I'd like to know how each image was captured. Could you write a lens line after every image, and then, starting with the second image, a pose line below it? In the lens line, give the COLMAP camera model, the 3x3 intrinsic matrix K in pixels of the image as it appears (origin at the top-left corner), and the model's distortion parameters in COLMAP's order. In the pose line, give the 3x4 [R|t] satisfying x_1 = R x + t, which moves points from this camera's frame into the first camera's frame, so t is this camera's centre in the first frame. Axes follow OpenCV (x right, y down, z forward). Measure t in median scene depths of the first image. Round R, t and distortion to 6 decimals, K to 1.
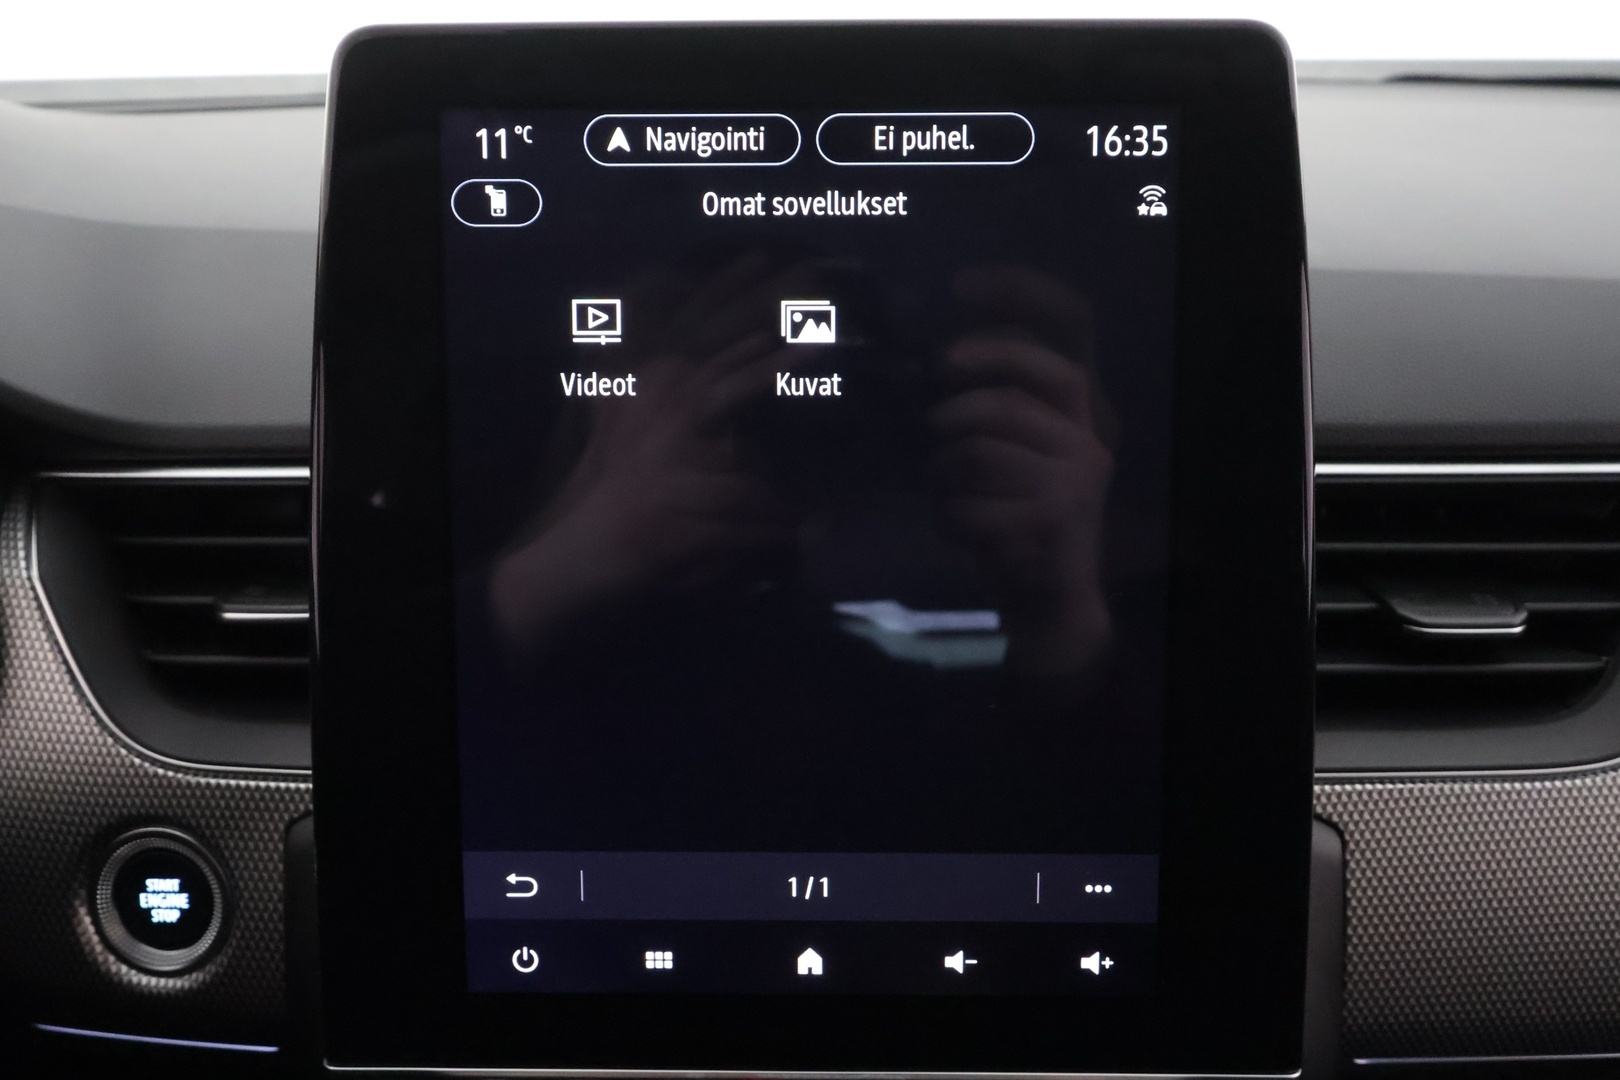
lens RADIAL K [[1310.6, 0, 814.8], [0, 1310.6, 533.2], [0, 0, 1]] dist [-0.005144, -0.008399]
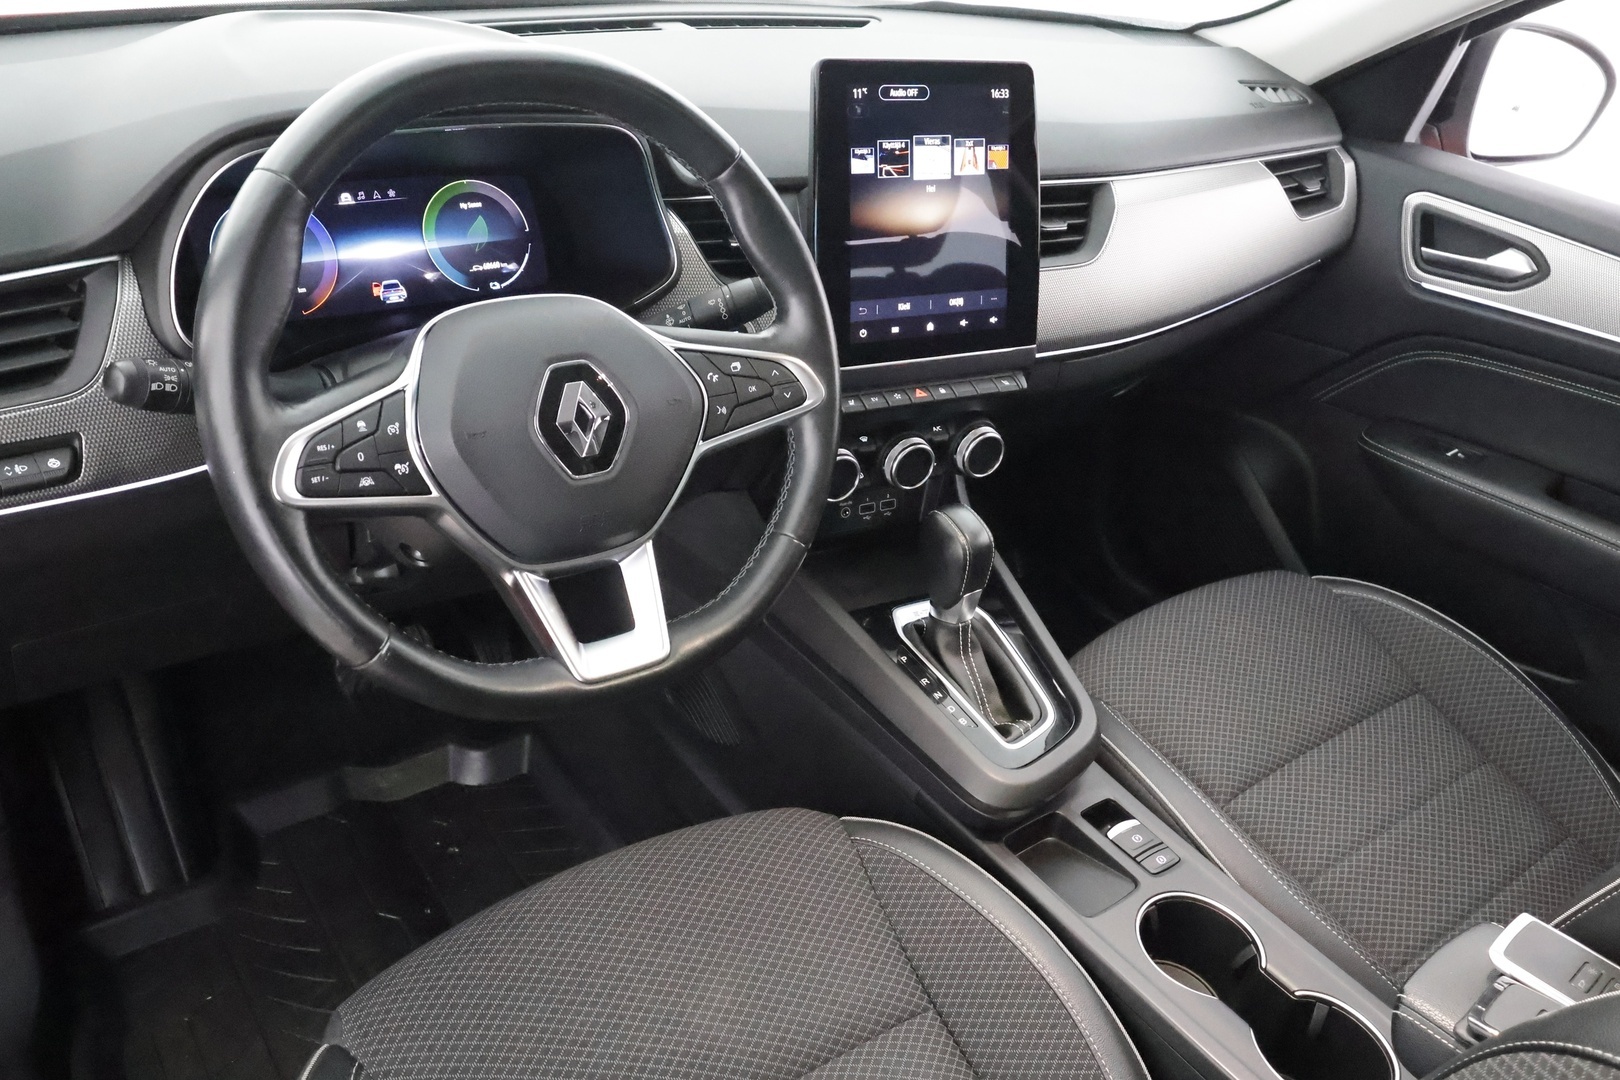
lens RADIAL K [[1325.3, 0, 814.7], [0, 1325.3, 542.3], [0, 0, 1]] dist [0.009588, 0.002516]
pose [[0.861004, -0.163839, 0.481487, -1.965696], [0.078681, 0.978204, 0.192162, 0.166746], [-0.502476, -0.127569, 0.855128, -1.881444]]
